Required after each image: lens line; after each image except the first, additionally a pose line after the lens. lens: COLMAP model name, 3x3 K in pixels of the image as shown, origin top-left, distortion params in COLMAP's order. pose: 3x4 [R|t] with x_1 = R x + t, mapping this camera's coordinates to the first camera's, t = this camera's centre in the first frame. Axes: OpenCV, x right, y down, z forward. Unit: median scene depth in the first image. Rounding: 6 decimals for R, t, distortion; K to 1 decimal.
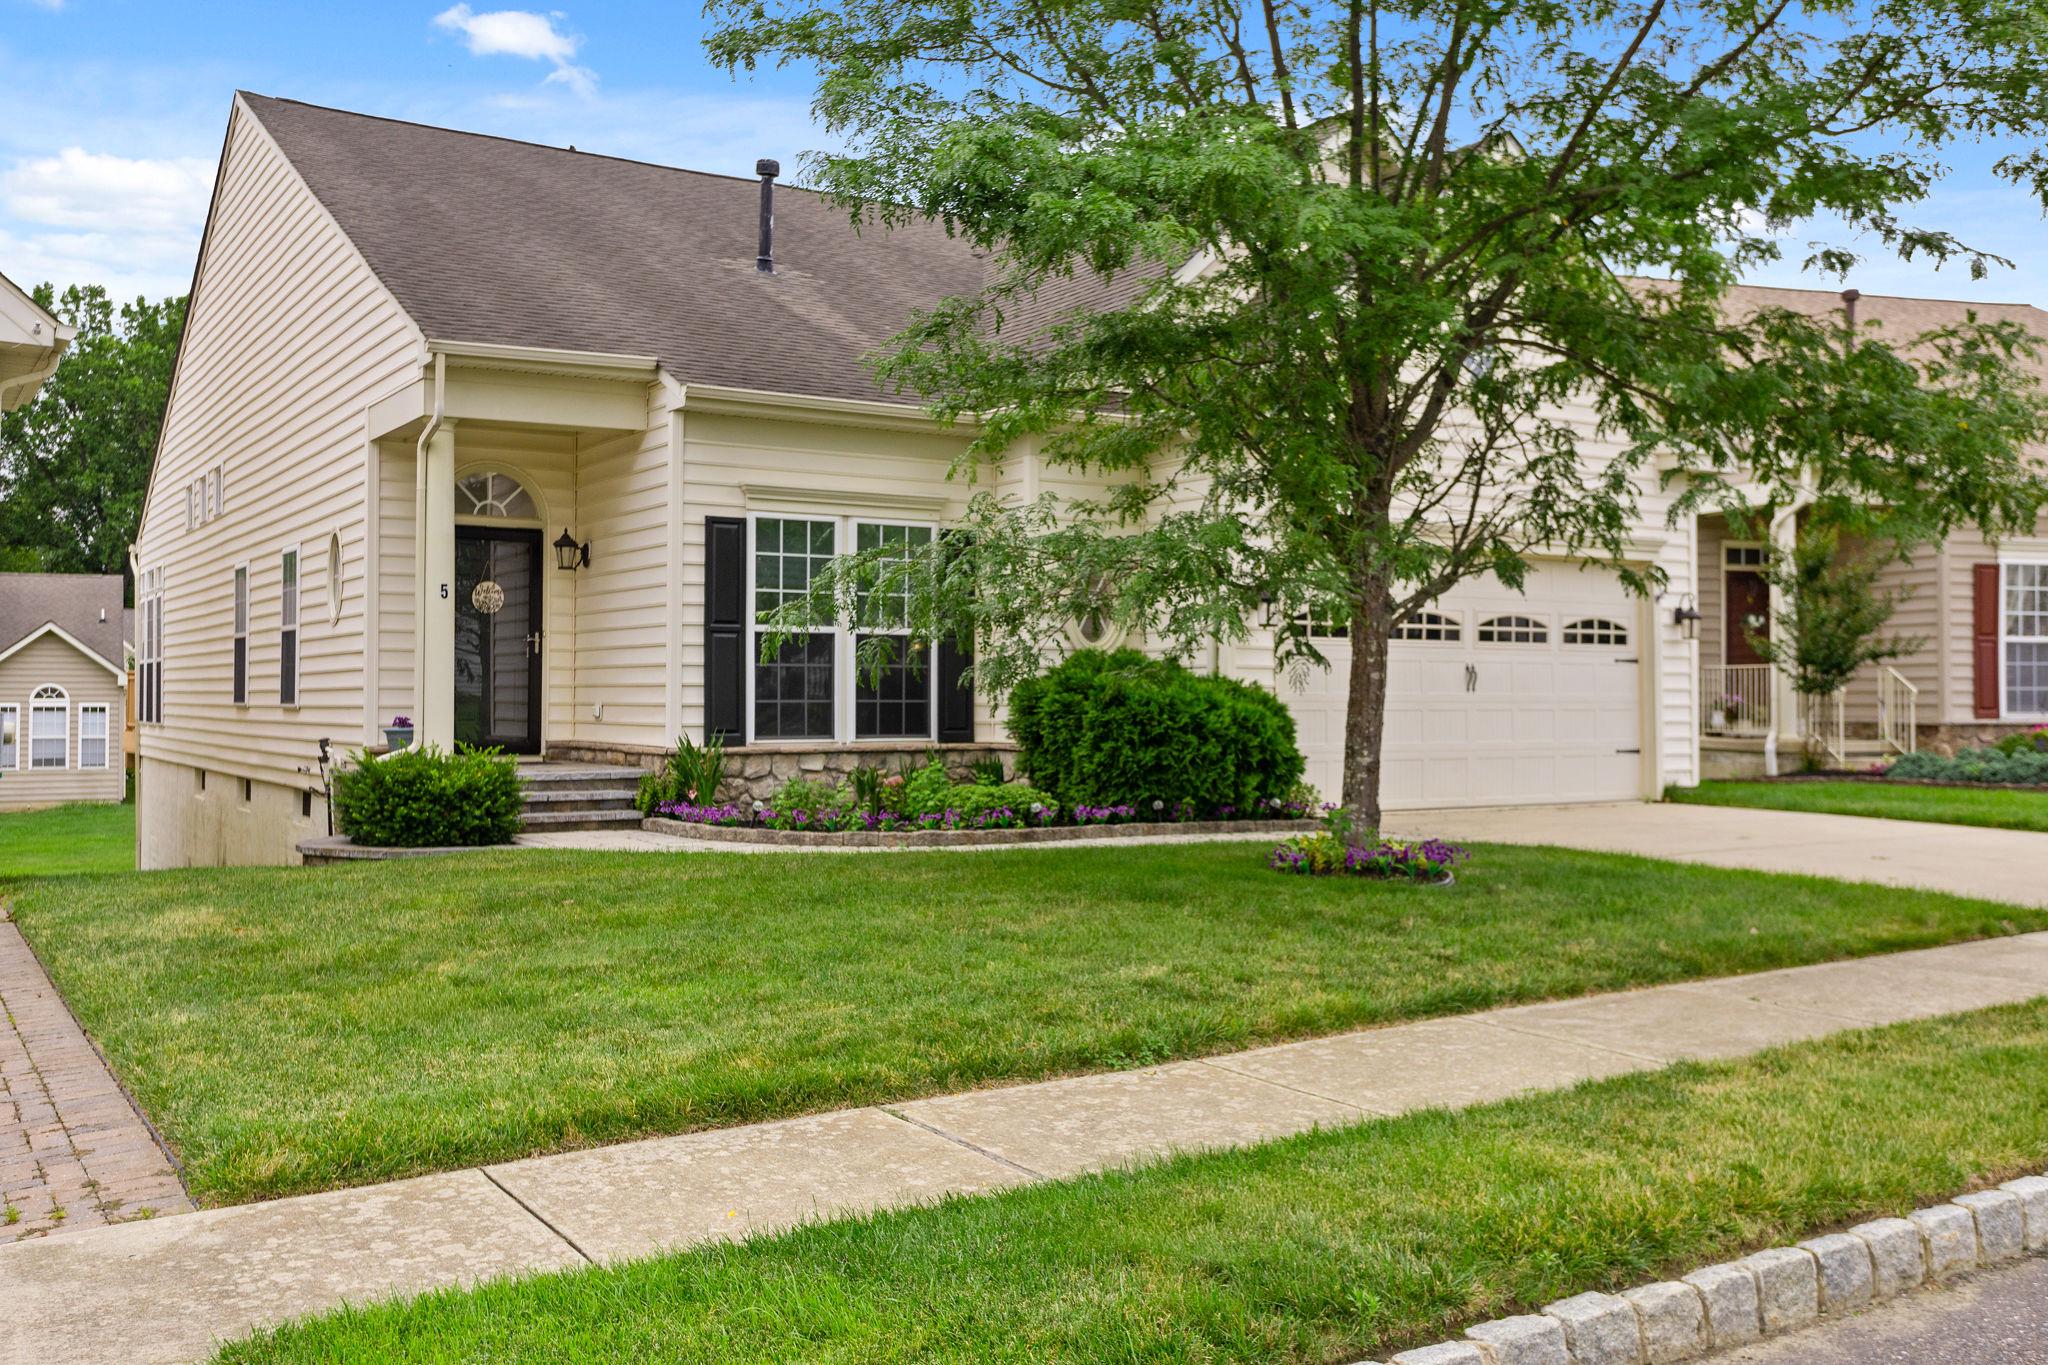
lens RADIAL K [[1827.8, 0, 1024.2], [0, 1827.8, 678.5], [0, 0, 1]] dist [0.015180, -0.001152]
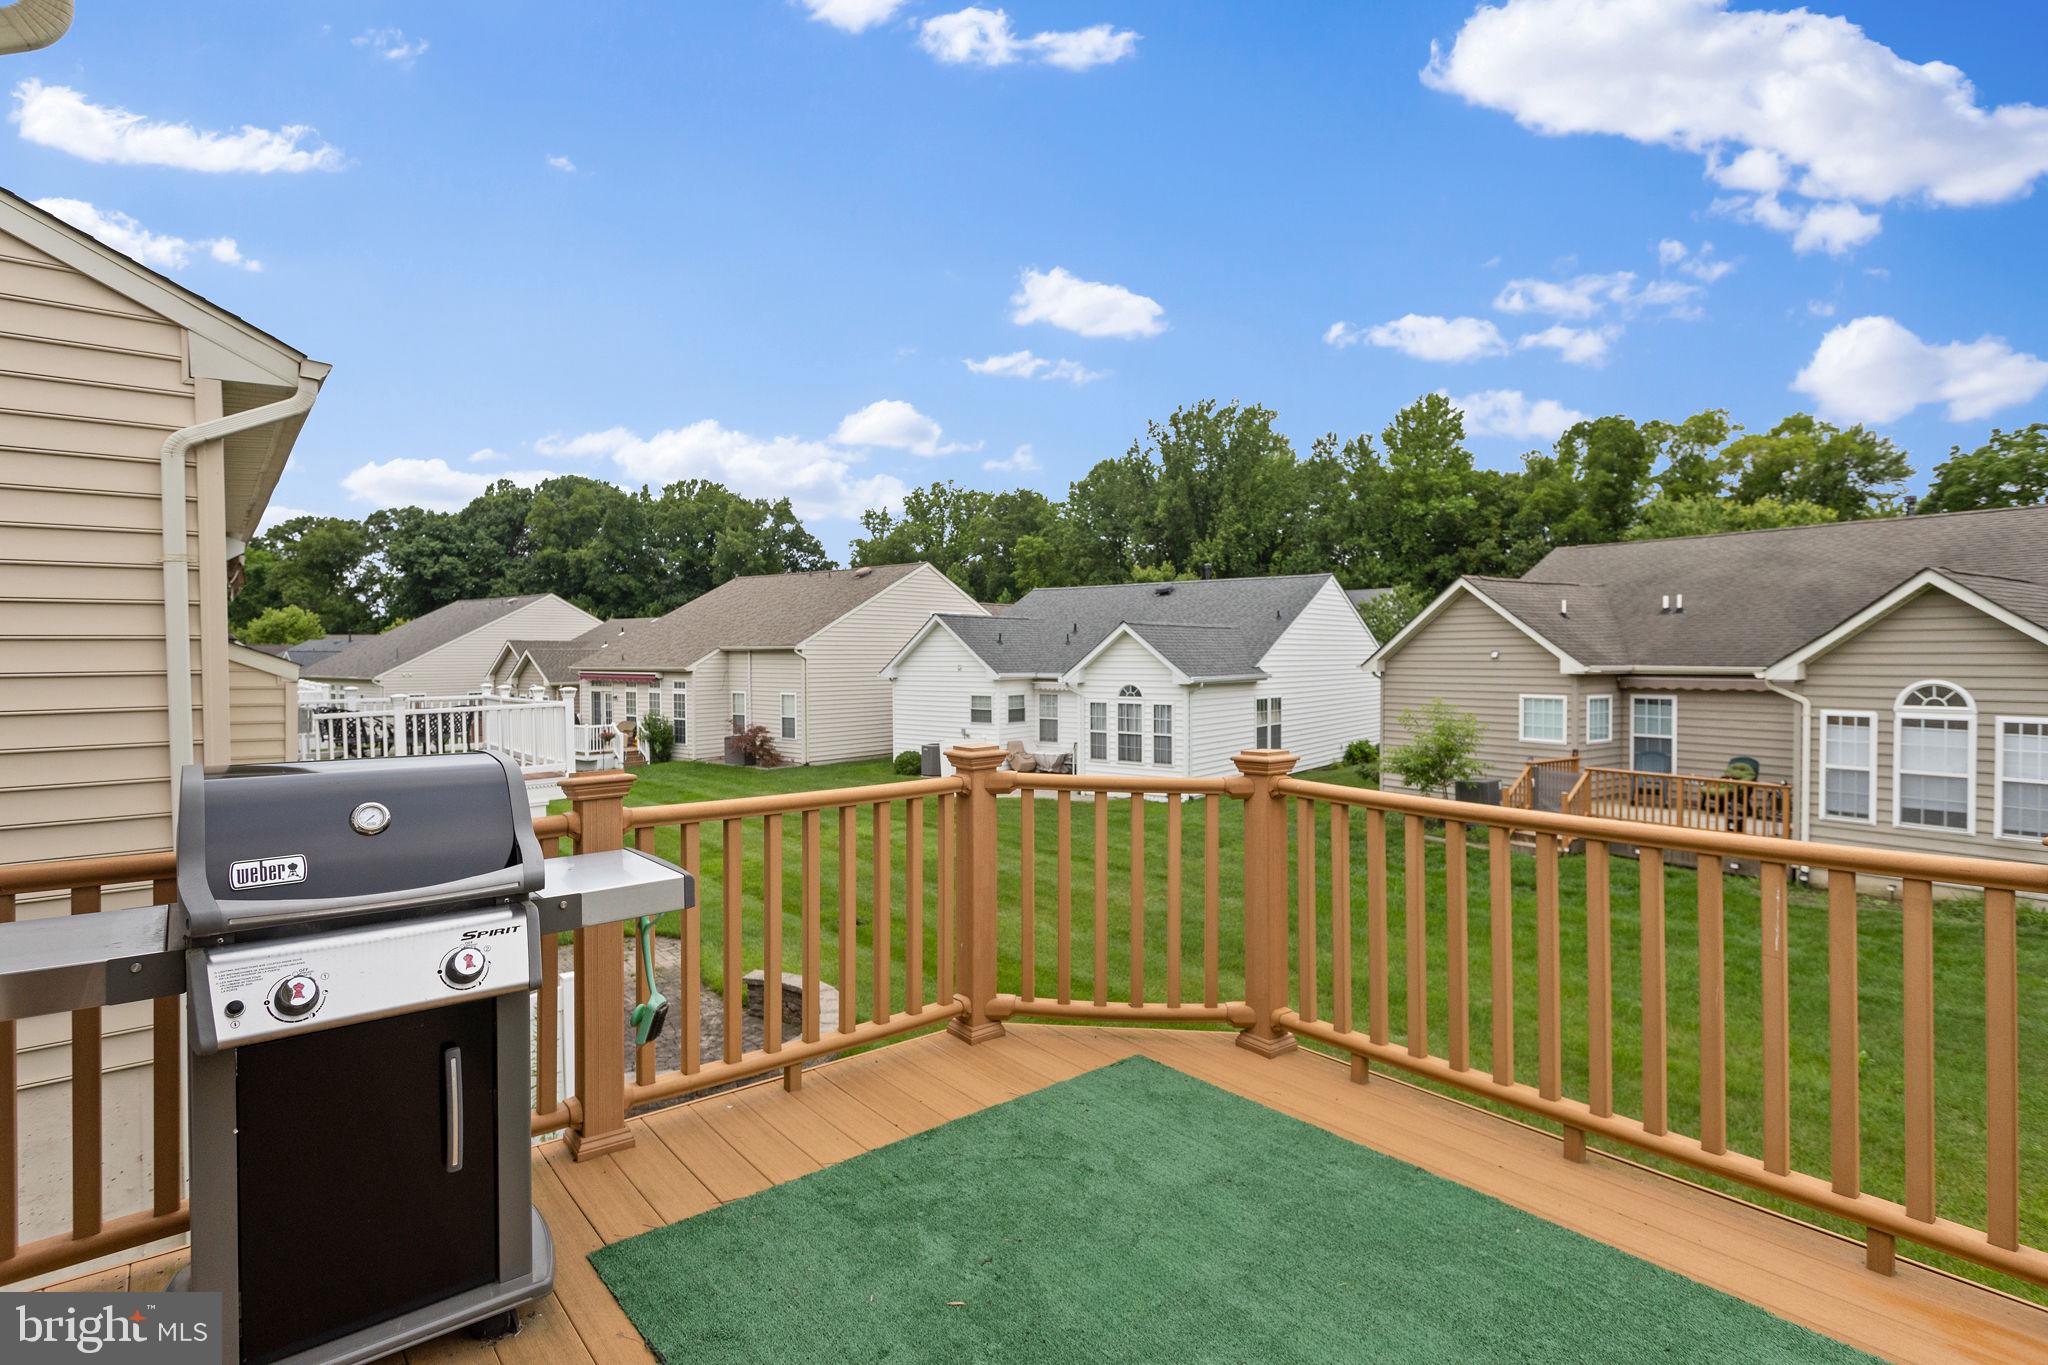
lens RADIAL K [[1024.5, 0, 1009.2], [0, 1024.5, 659.9], [0, 0, 1]] dist [0.000023, -0.000480]
pose [[0.124307, 0.005438, -0.992229, -0.728116], [0.015346, 0.999855, 0.007402, -0.028644], [0.992125, -0.016147, 0.124205, 1.954734]]
